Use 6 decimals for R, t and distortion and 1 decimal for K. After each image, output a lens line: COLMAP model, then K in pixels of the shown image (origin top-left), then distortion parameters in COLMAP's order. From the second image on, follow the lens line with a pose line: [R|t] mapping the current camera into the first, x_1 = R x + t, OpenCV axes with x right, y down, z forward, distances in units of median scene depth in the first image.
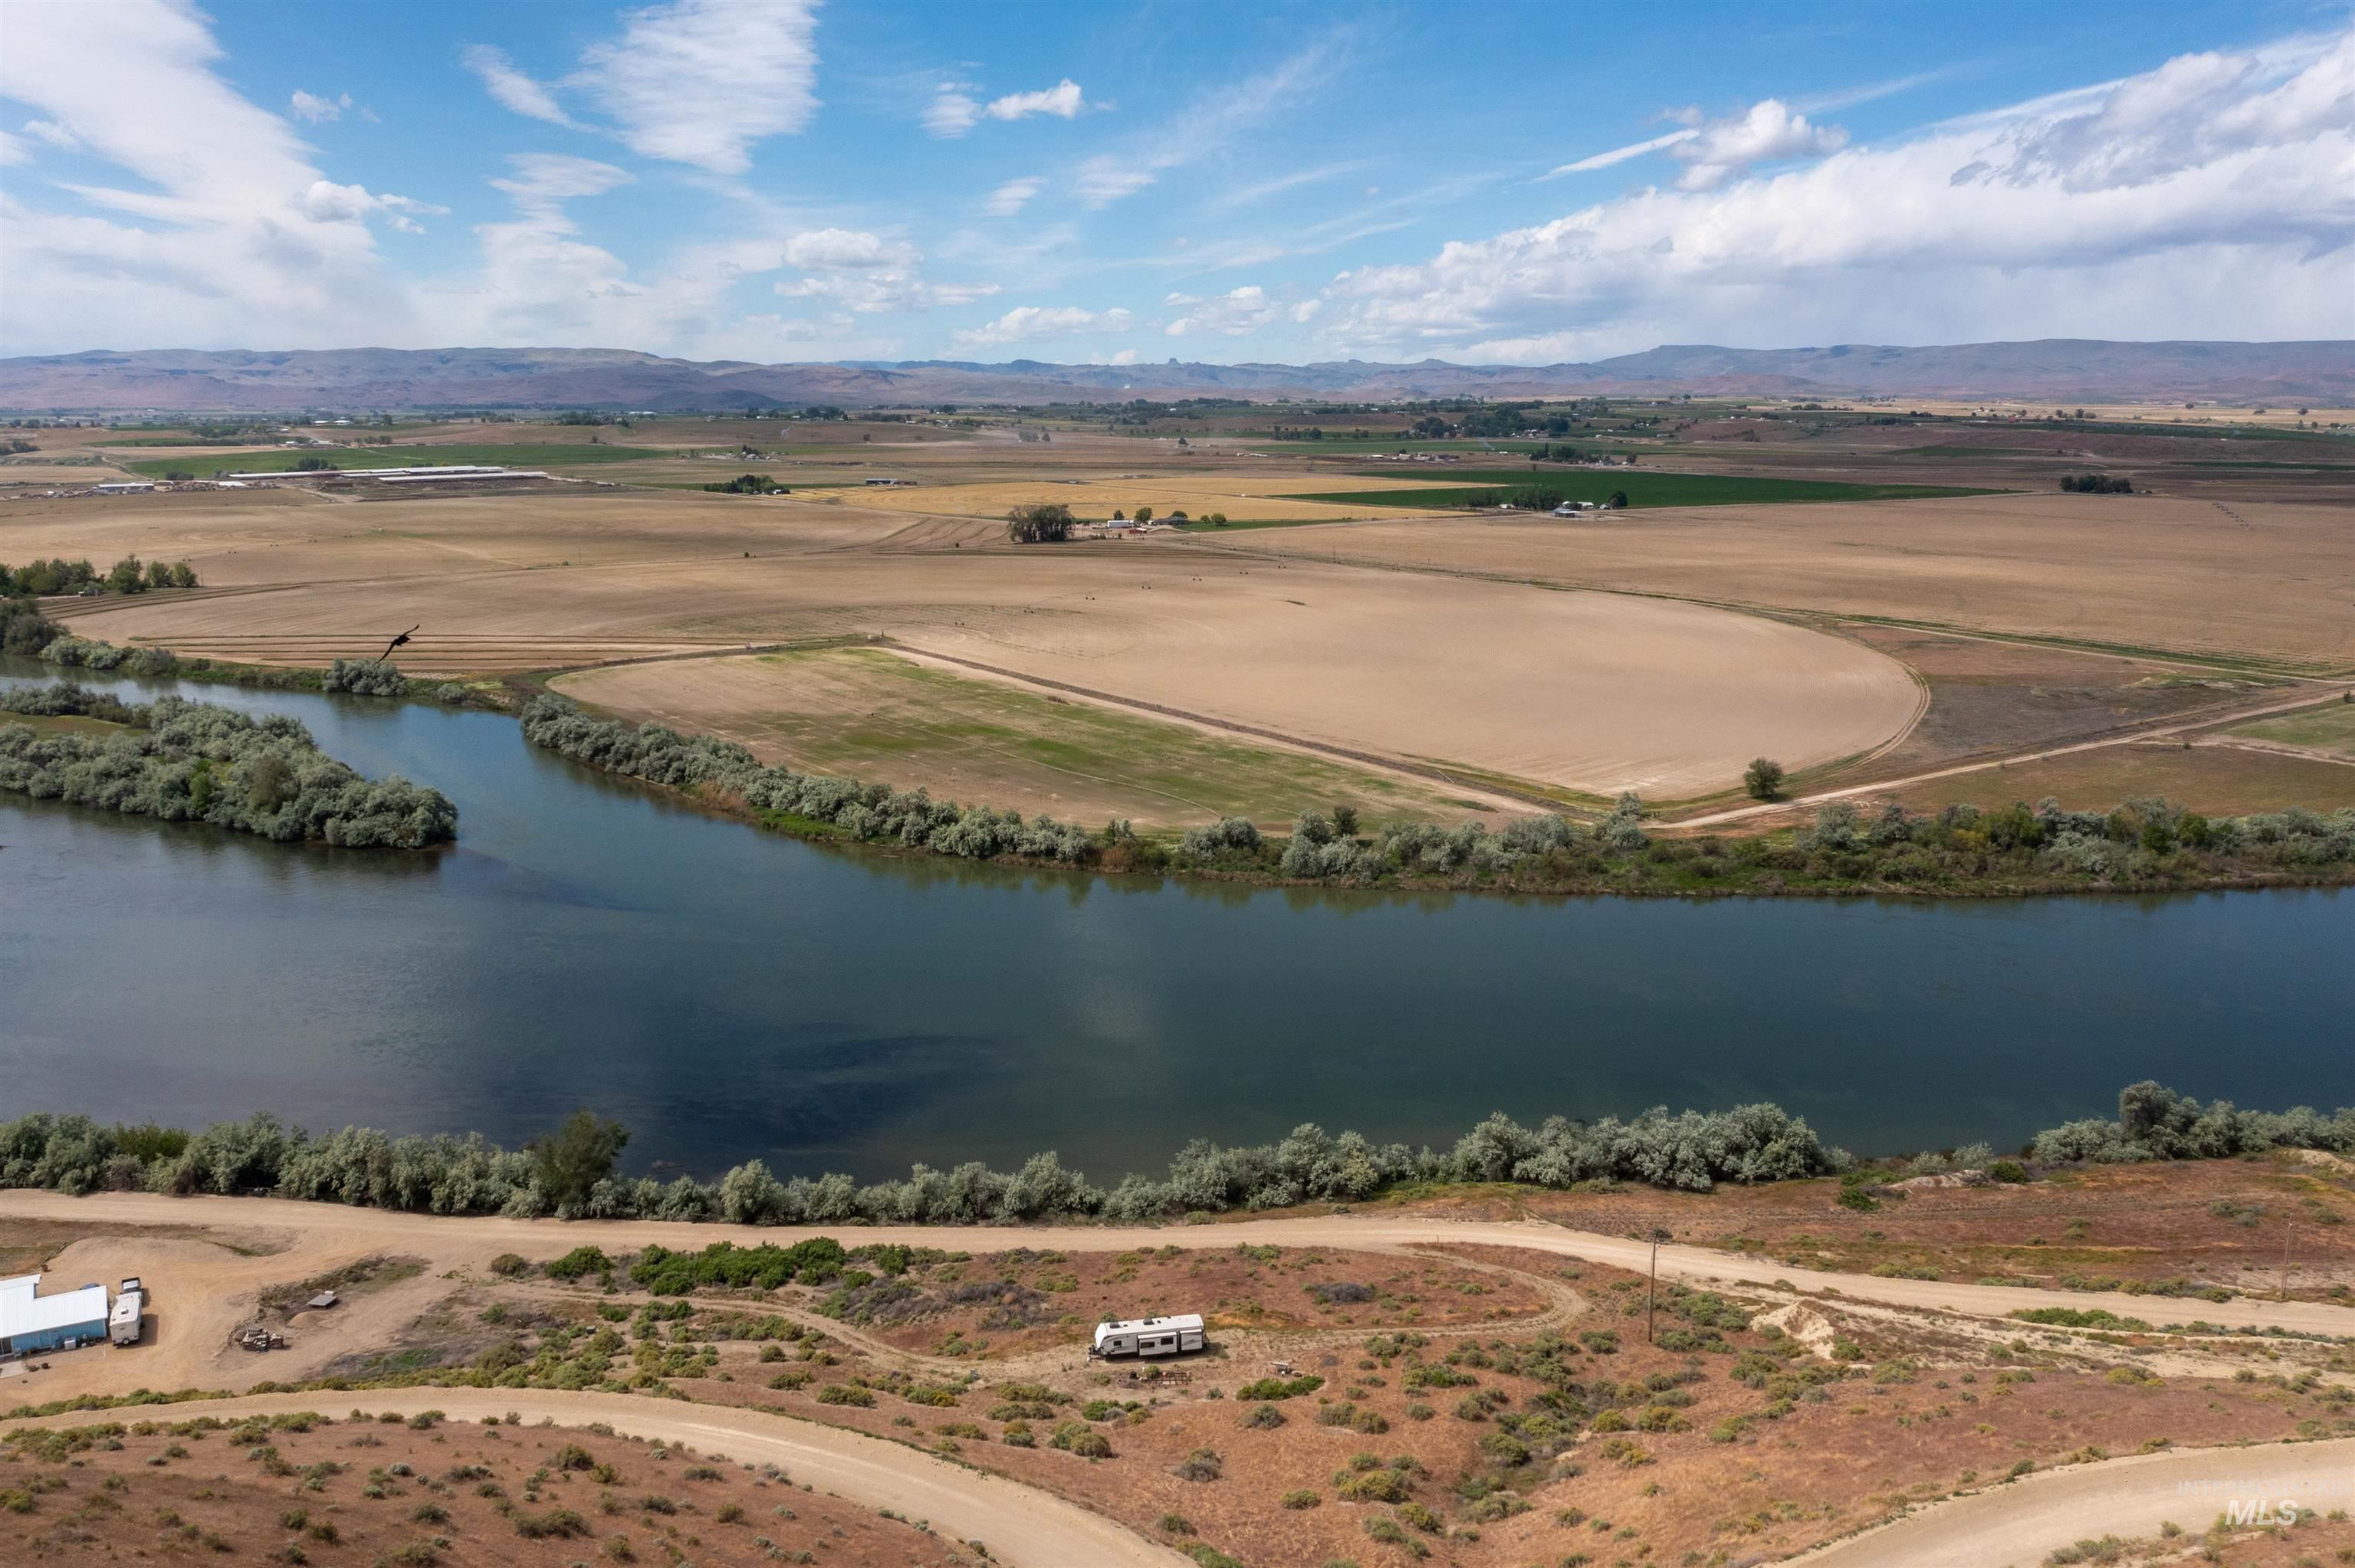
lens RADIAL K [[1893.8, 0, 1177.5], [0, 1893.8, 784.0], [0, 0, 1]] dist [-0.028346, 0.003353]
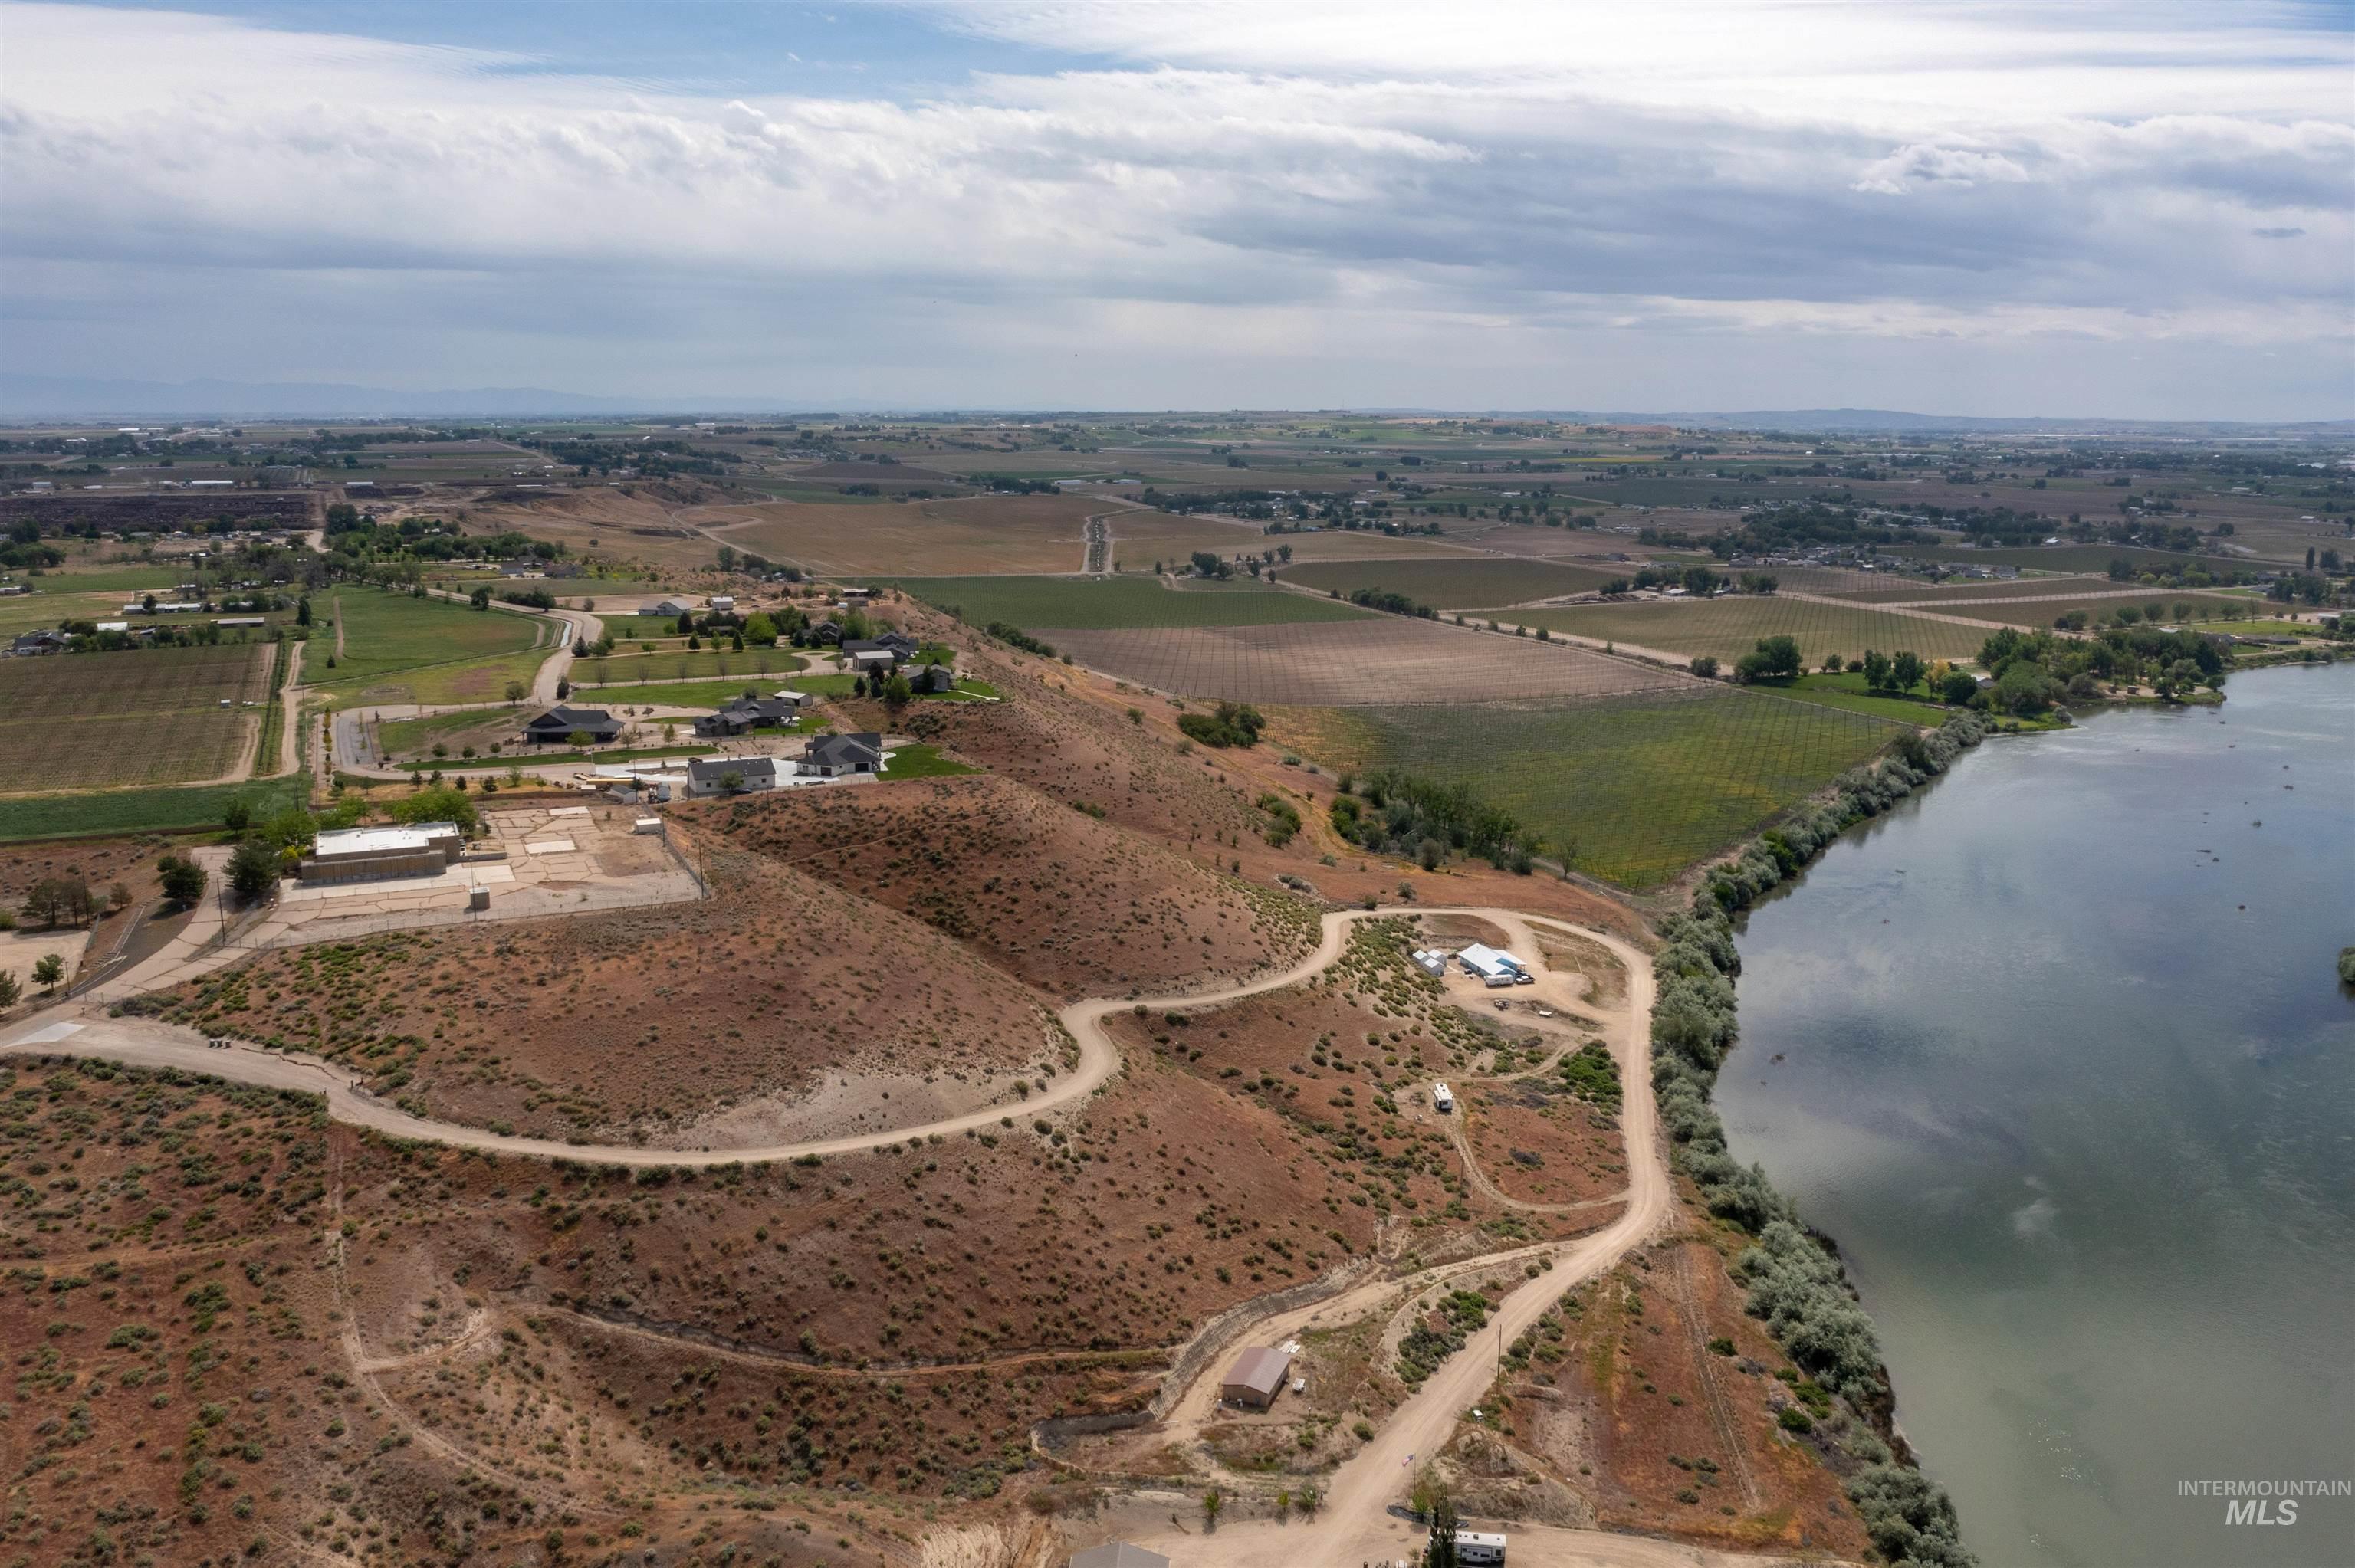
lens RADIAL K [[1831.2, 0, 1174.9], [0, 1831.2, 843.0], [0, 0, 1]] dist [-0.026379, 0.005238]
pose [[-0.176091, 0.229572, -0.957230, 0.699568], [-0.203323, 0.942973, 0.263555, -0.175503], [0.963147, 0.241037, -0.119372, 0.280405]]
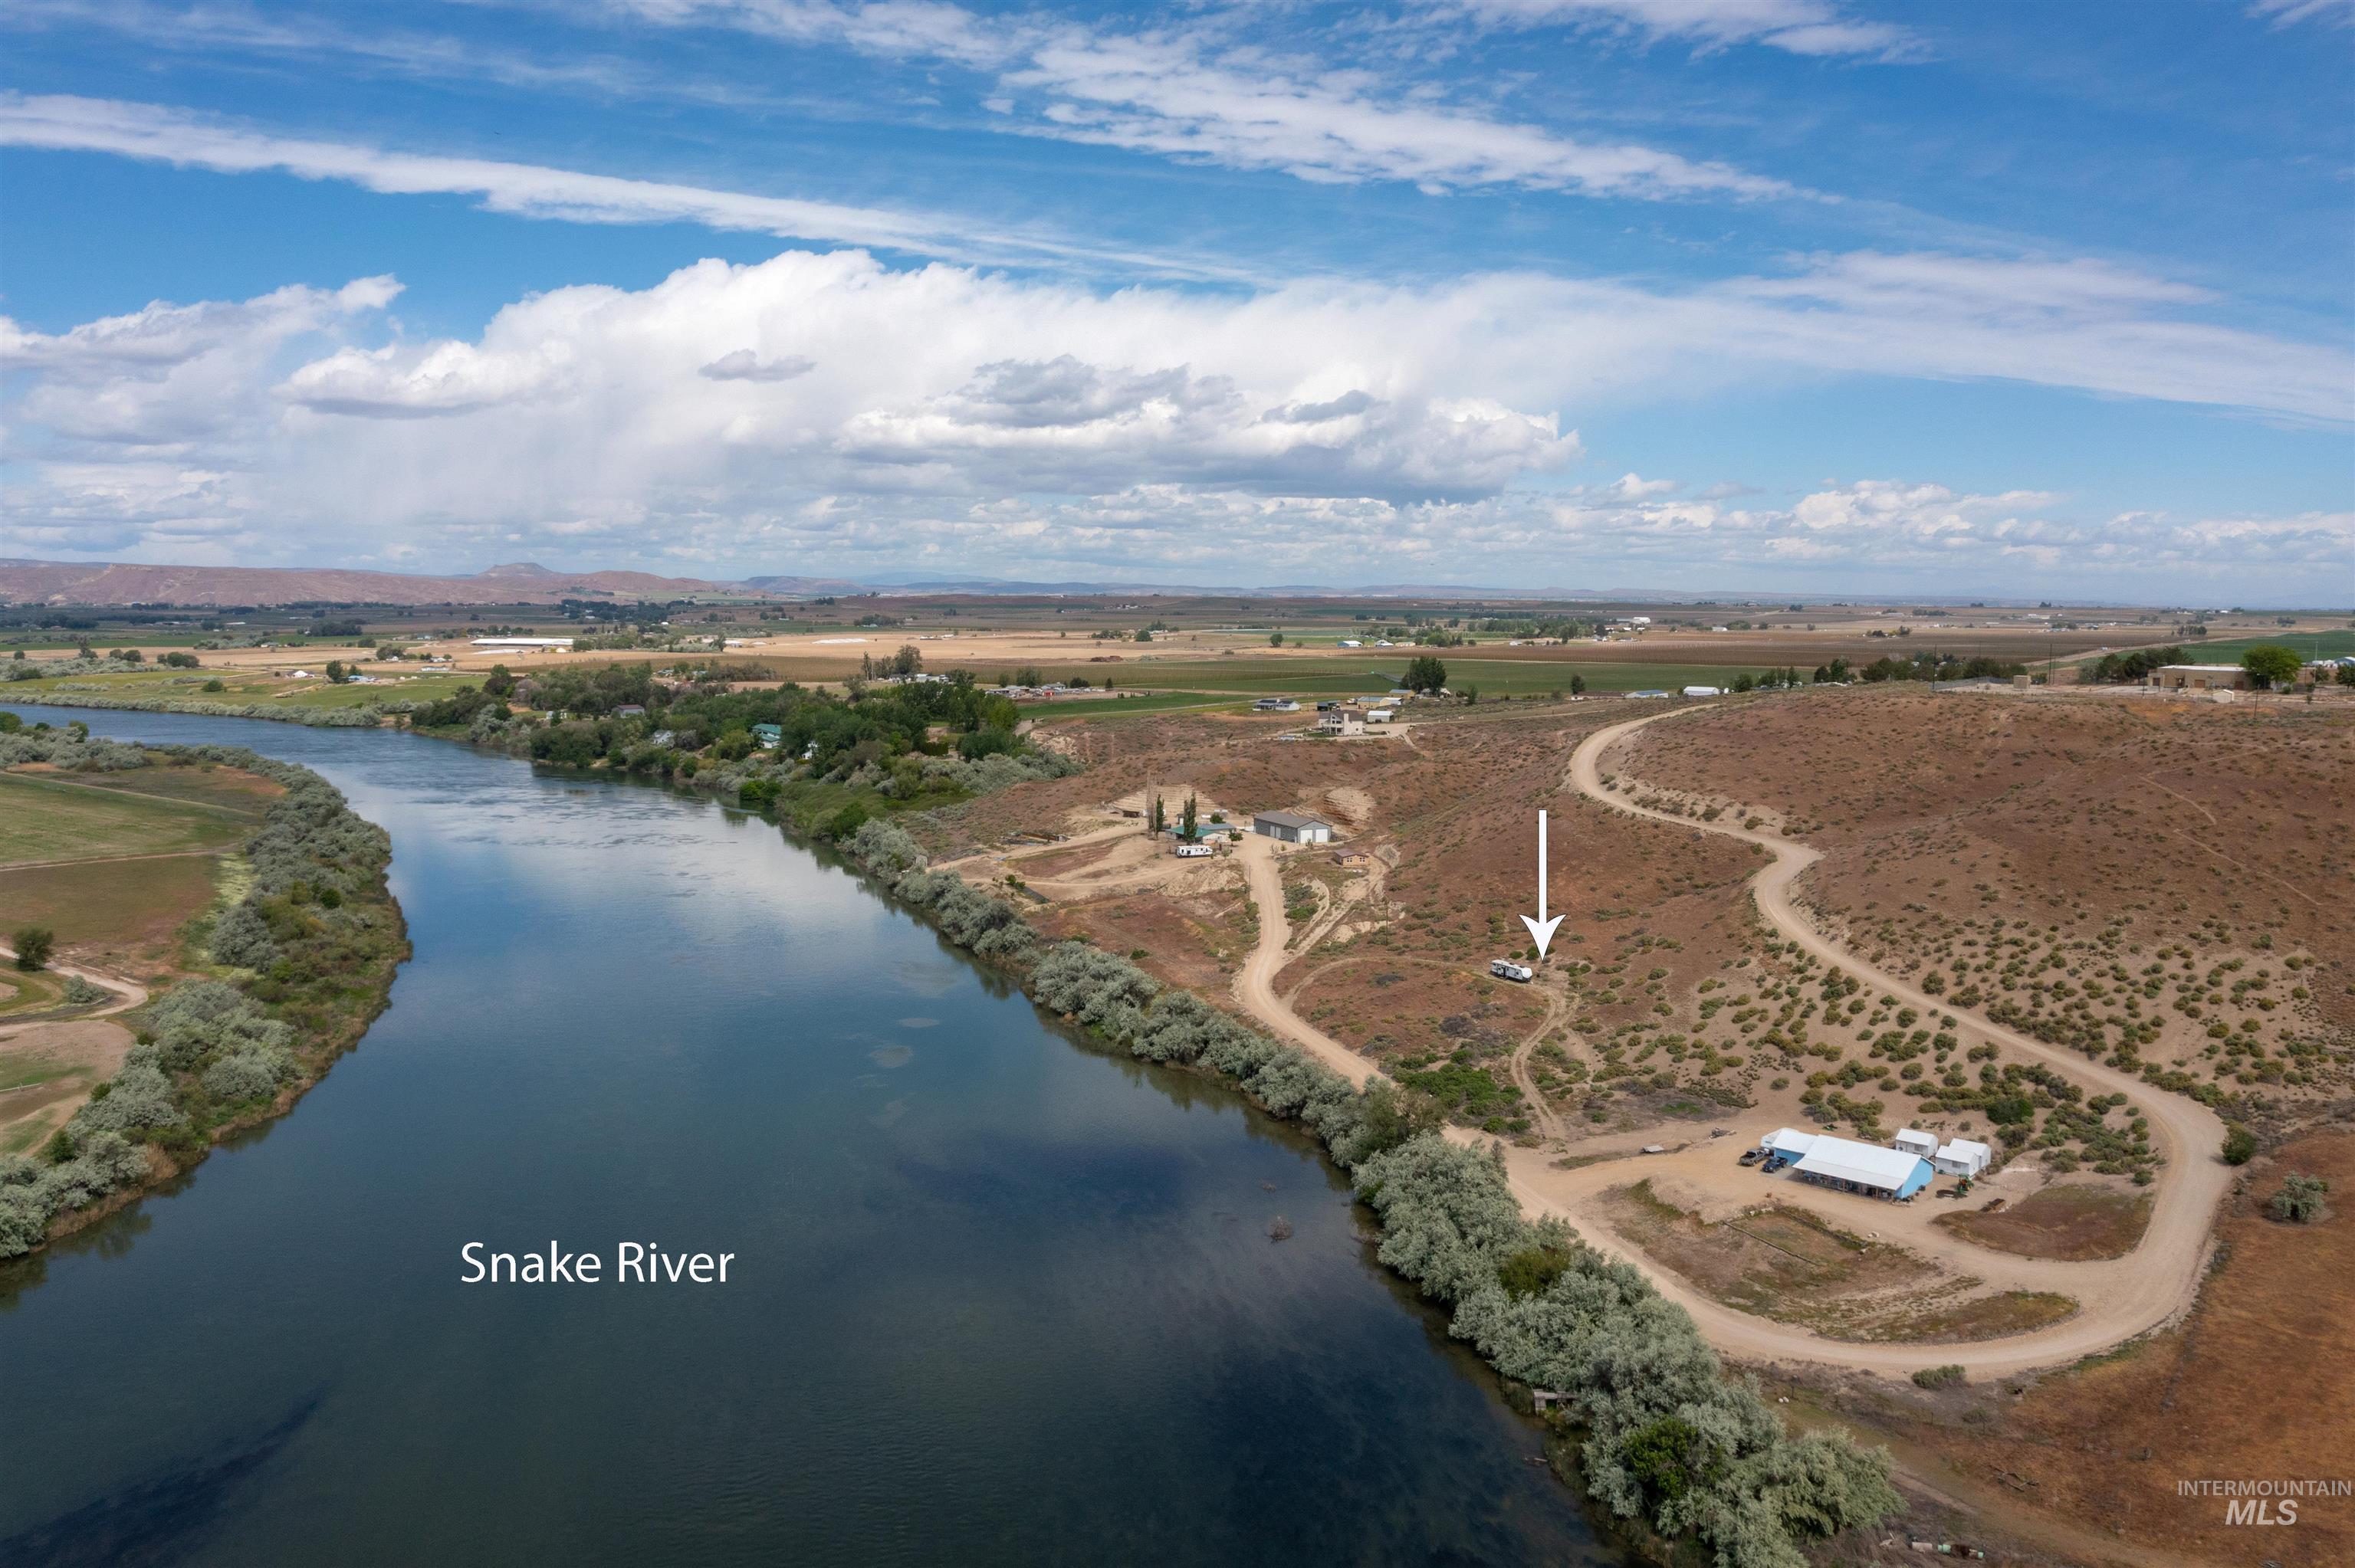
lens RADIAL K [[1865.5, 0, 1177.5], [0, 1865.5, 784.0], [0, 0, 1]] dist [-0.030044, 0.008744]
pose [[-0.316492, -0.096195, 0.943705, -0.604982], [0.192641, 0.967597, 0.163237, -0.107998], [-0.928829, 0.233460, -0.287705, 0.616592]]
